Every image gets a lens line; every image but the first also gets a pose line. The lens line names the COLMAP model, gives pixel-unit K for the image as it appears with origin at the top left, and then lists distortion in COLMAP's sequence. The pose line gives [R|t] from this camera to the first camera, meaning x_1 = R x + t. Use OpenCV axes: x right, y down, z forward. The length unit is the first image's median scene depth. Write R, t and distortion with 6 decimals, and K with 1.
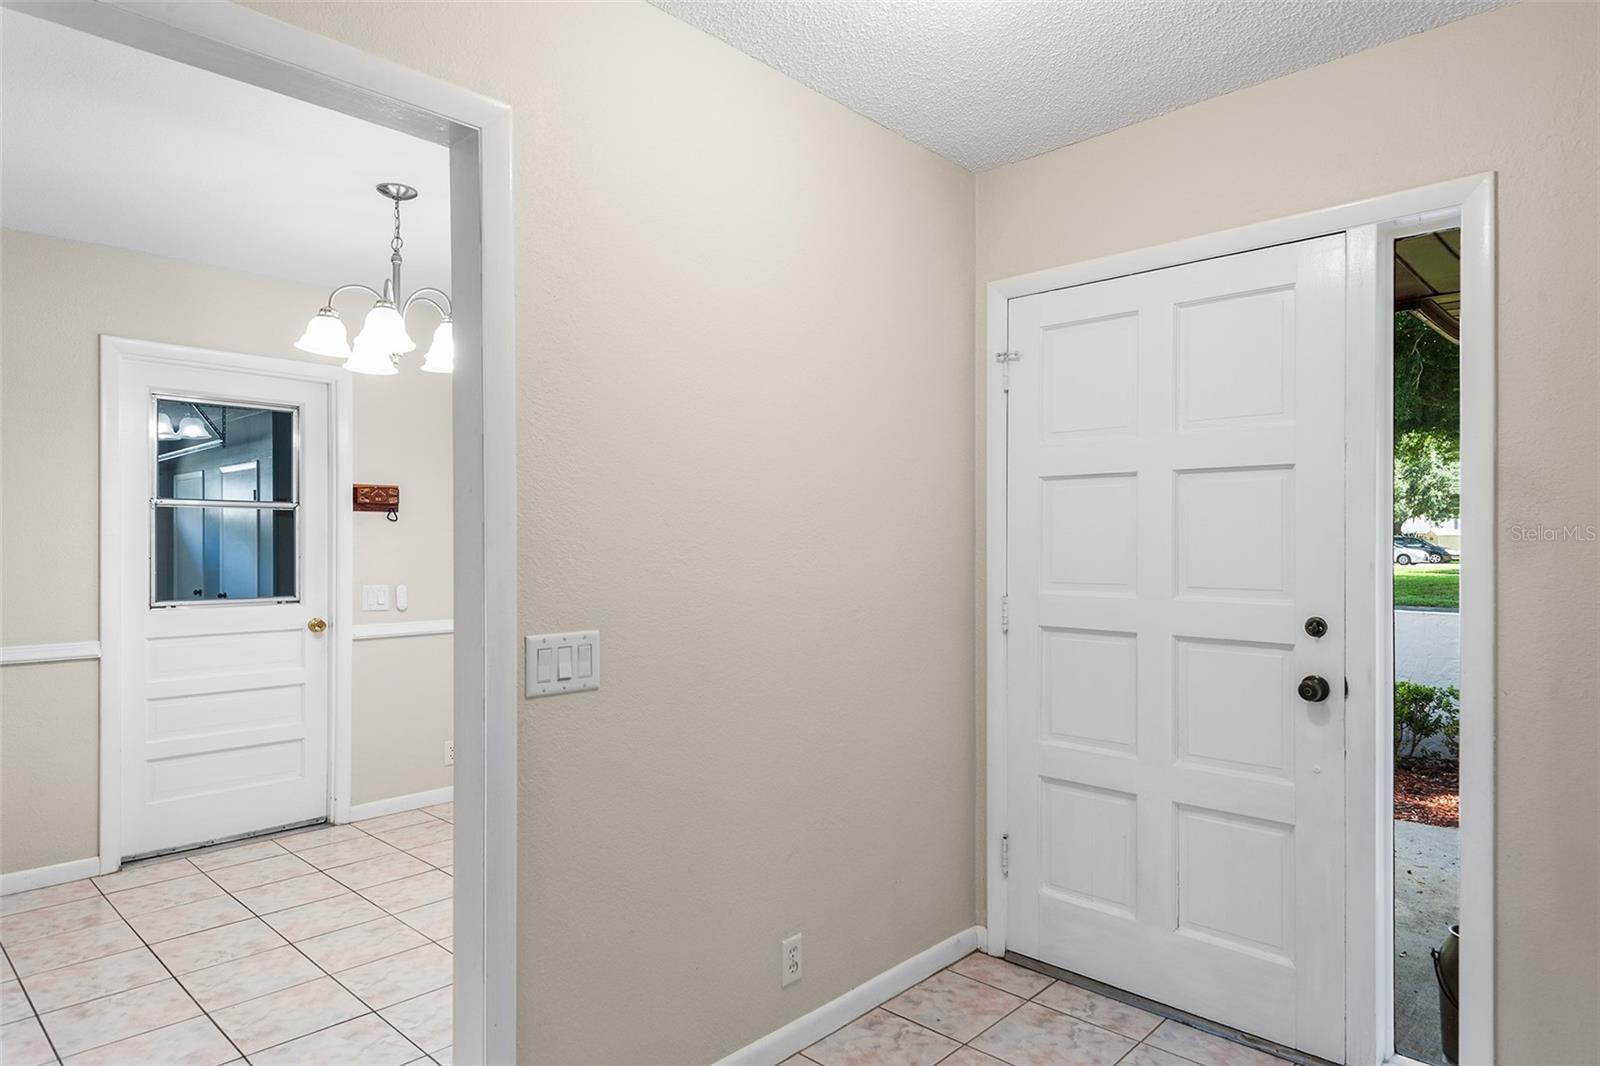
lens RADIAL K [[940.7, 0, 796.0], [0, 940.7, 544.3], [0, 0, 1]] dist [0.039236, -0.029655]
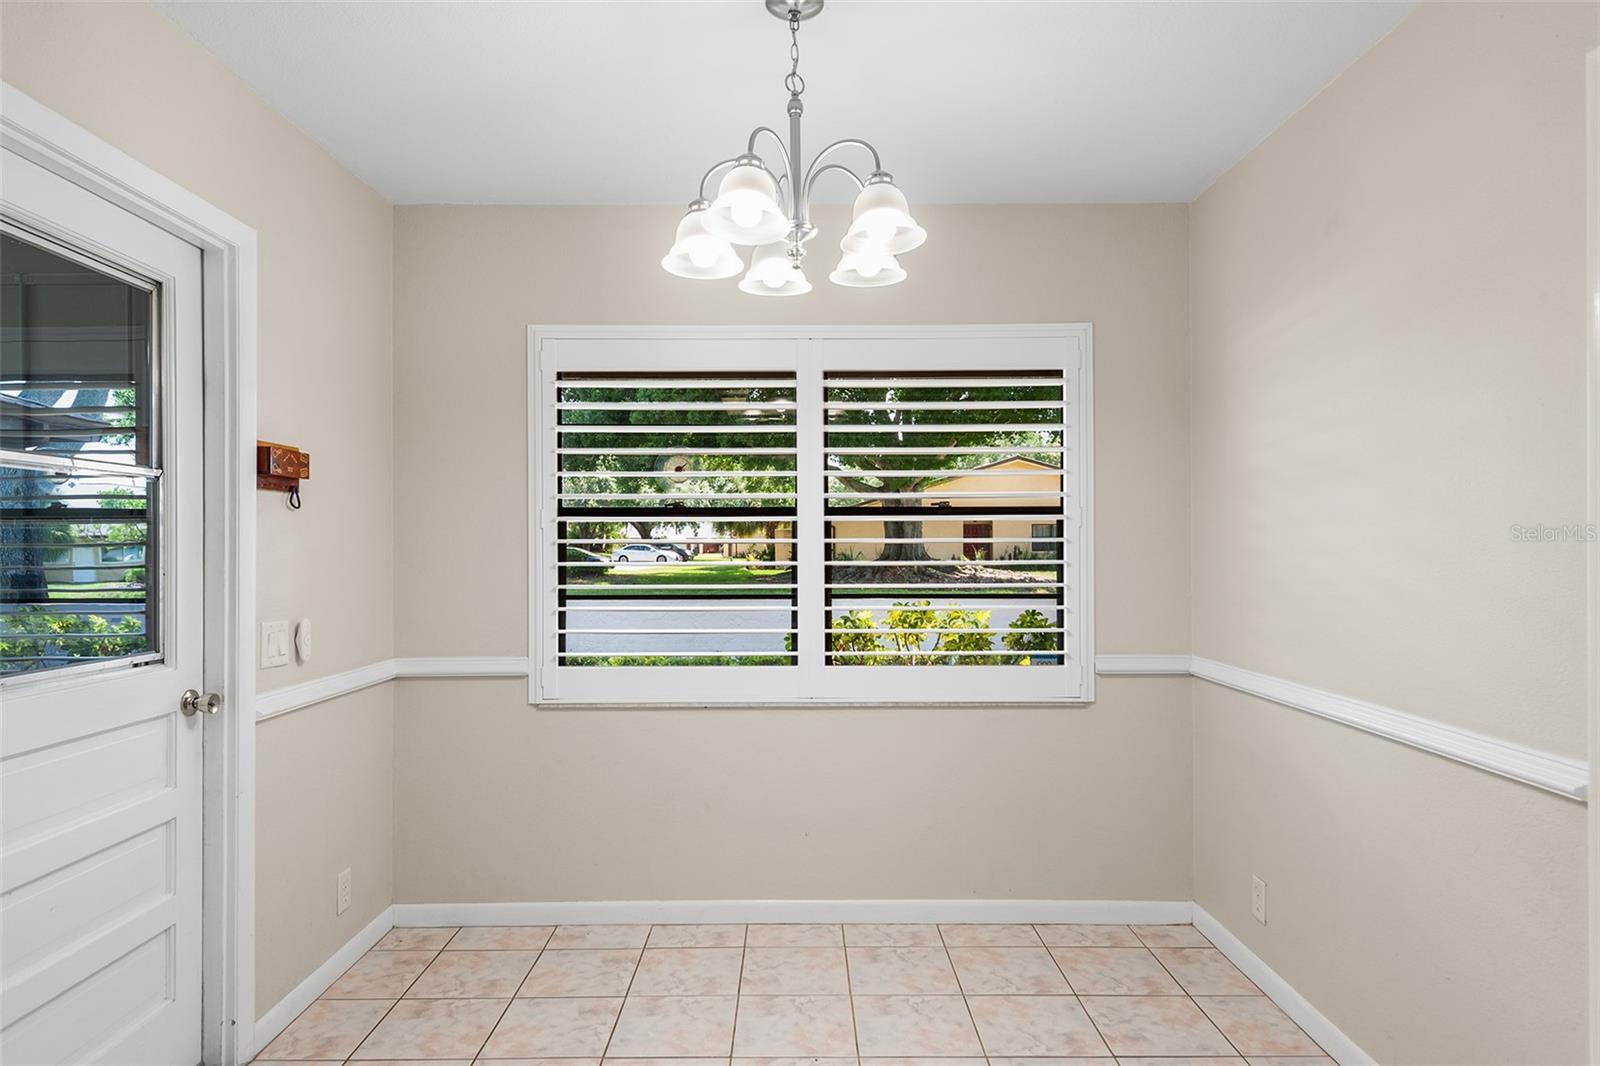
lens RADIAL K [[940.7, 0, 798.0], [0, 940.7, 537.9], [0, 0, 1]] dist [0.039236, -0.029655]
pose [[0.724417, 0.003337, 0.689354, -0.633005], [0.004108, 0.999950, -0.009158, -0.000272], [-0.689350, 0.009467, 0.724367, 0.389178]]
